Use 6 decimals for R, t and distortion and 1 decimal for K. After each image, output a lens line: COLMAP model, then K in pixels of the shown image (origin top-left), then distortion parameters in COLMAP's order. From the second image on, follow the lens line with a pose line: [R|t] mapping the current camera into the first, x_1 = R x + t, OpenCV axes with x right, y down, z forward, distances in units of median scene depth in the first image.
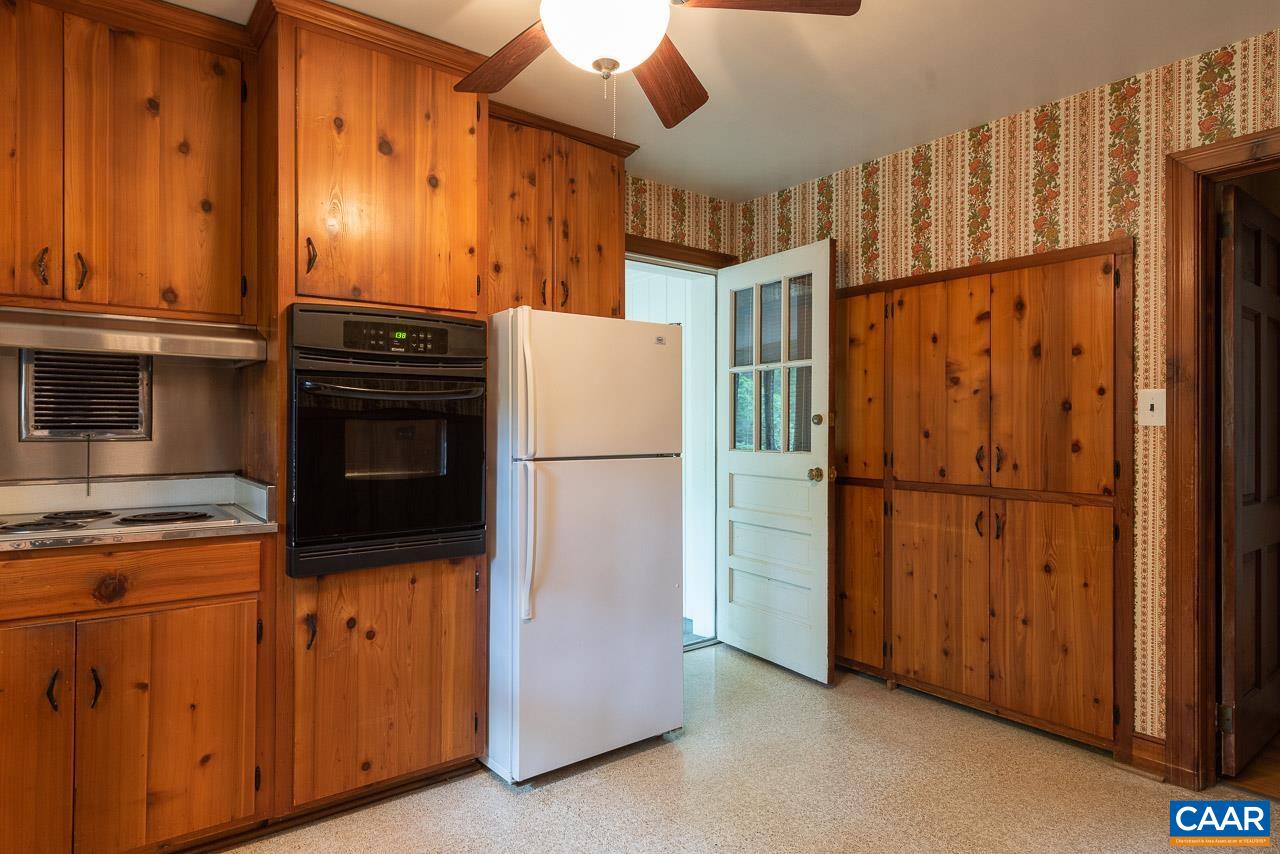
lens RADIAL K [[726.3, 0, 638.6], [0, 726.3, 425.6], [0, 0, 1]] dist [0.002957, 0.000737]
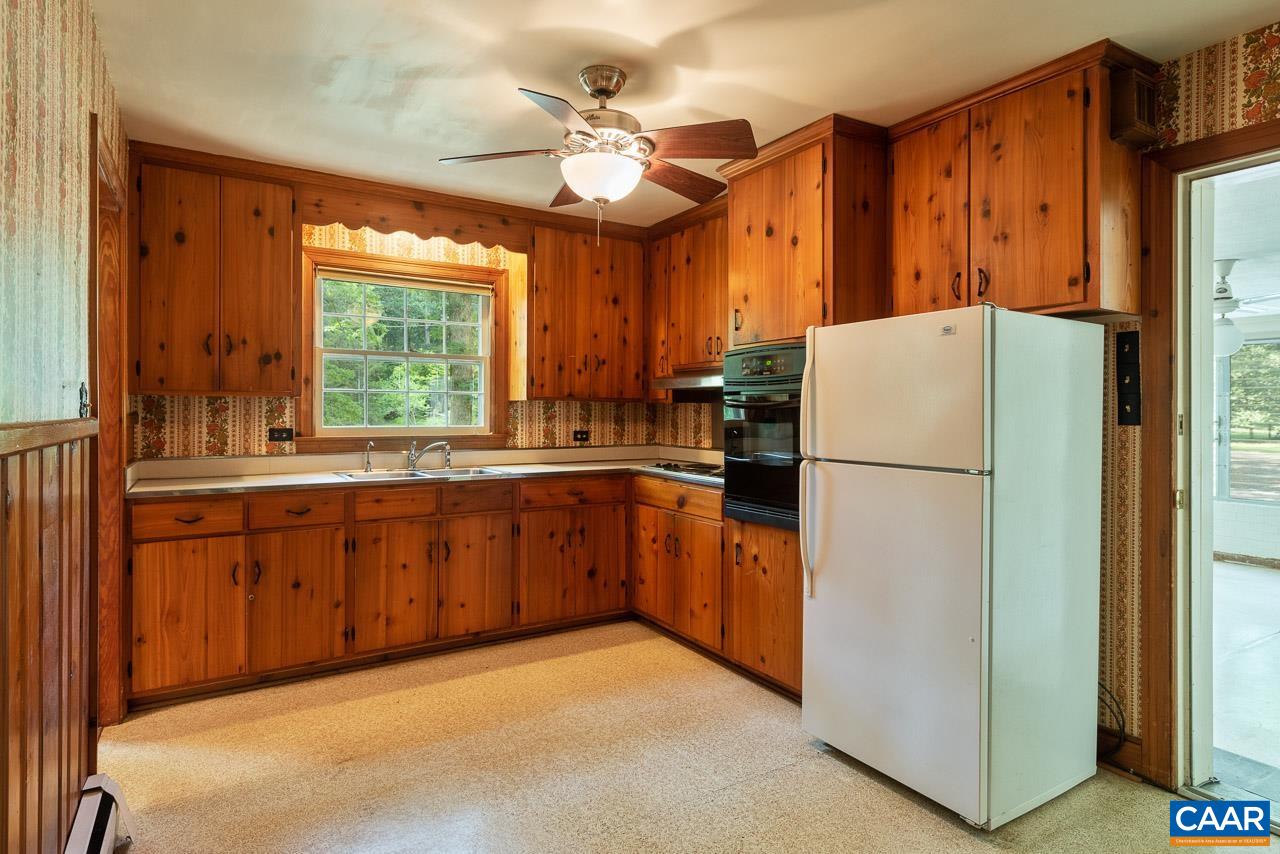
lens RADIAL K [[700.2, 0, 637.5], [0, 700.2, 417.1], [0, 0, 1]] dist [0.001918, 0.000334]
pose [[-0.114562, 0.005196, -0.993403, 1.004529], [-0.006475, 0.999961, 0.005977, -0.025055], [0.993395, 0.007117, -0.114523, 0.866297]]
